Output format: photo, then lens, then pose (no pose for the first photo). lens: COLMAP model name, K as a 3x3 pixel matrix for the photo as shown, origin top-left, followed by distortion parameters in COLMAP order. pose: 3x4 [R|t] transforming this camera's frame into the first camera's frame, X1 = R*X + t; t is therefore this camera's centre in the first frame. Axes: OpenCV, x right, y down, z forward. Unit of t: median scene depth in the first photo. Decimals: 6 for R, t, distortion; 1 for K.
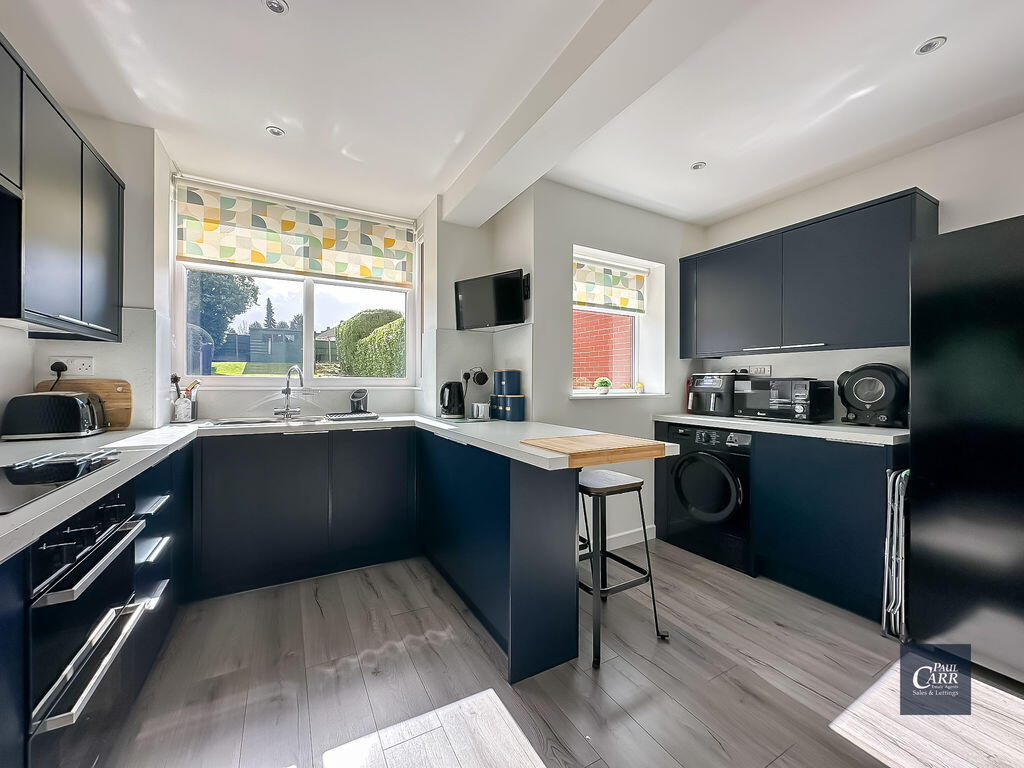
lens RADIAL K [[407.6, 0, 505.7], [0, 407.6, 382.1], [0, 0, 1]] dist [-0.004225, 0.001198]
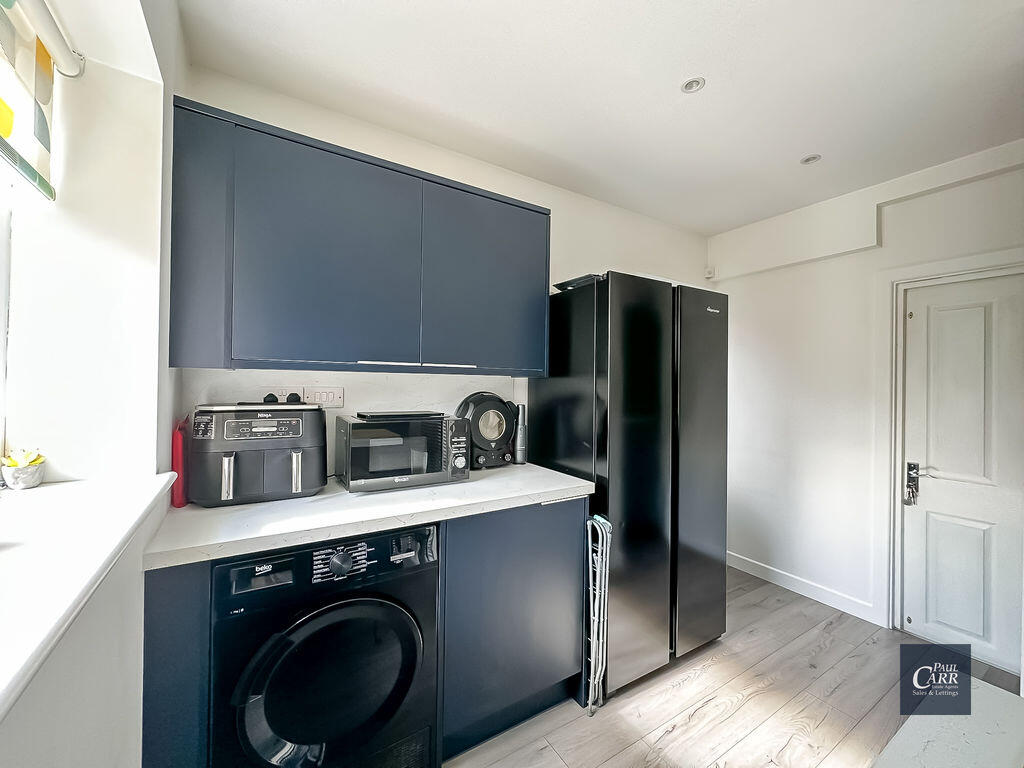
lens RADIAL K [[407.6, 0, 508.3], [0, 407.6, 377.0], [0, 0, 1]] dist [-0.004225, 0.001198]
pose [[-0.048243, 0.013477, 0.998745, 0.050433], [-0.014152, 0.999799, -0.014175, -0.056397], [-0.998735, -0.014818, -0.048042, 0.848401]]
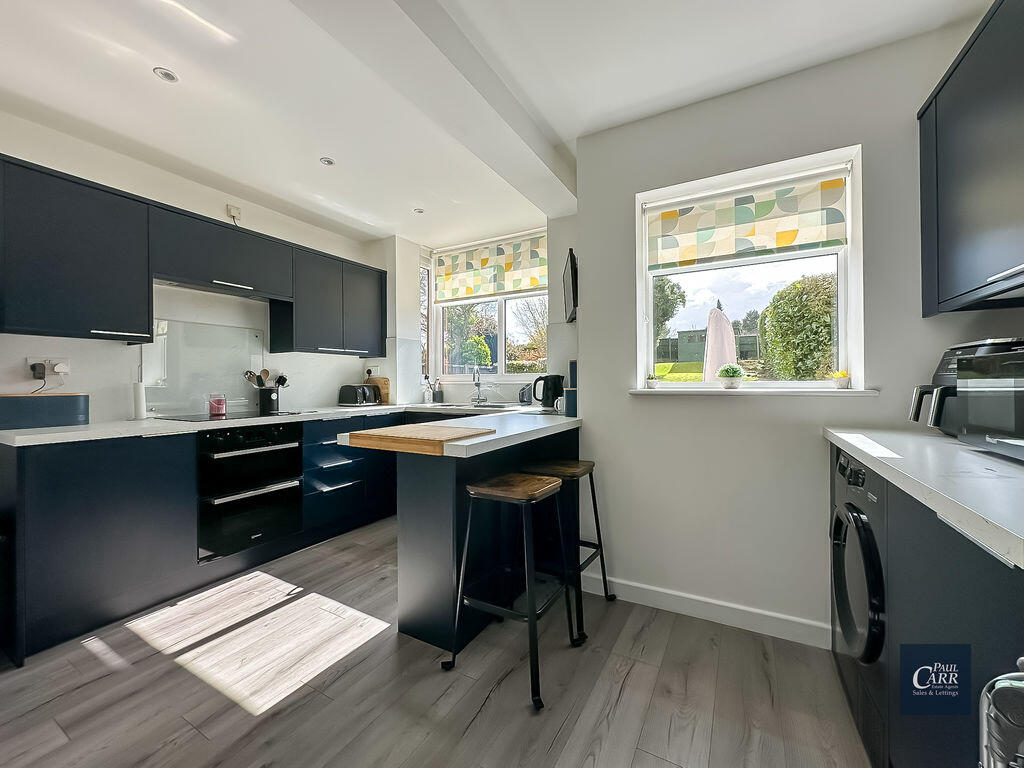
lens RADIAL K [[407.6, 0, 514.5], [0, 407.6, 381.0], [0, 0, 1]] dist [-0.004225, 0.001198]
pose [[0.520942, -0.009427, -0.853540, 0.698624], [0.010550, 0.999934, -0.004605, 0.017947], [0.853527, -0.006606, 0.521007, 0.395787]]
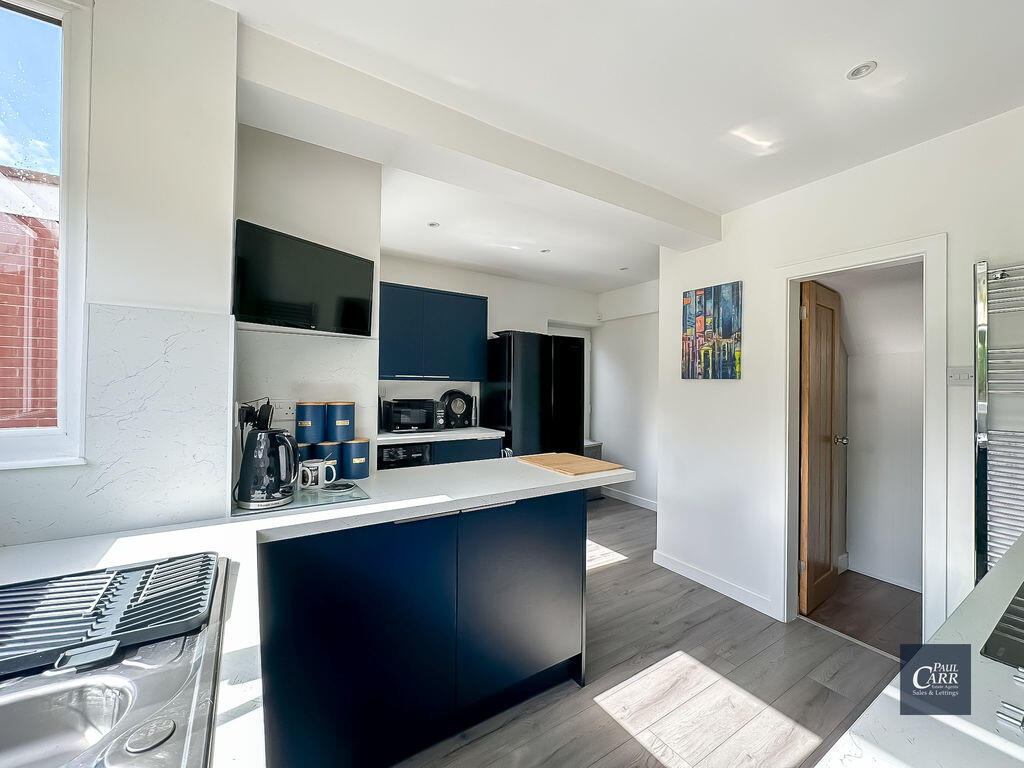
lens RADIAL K [[407.6, 0, 513.0], [0, 407.6, 387.6], [0, 0, 1]] dist [-0.004225, 0.001198]
pose [[-0.073501, -0.010314, 0.997242, -0.648854], [-0.013275, 0.999868, 0.009363, -0.062528], [-0.997207, -0.012551, -0.073628, 0.758167]]
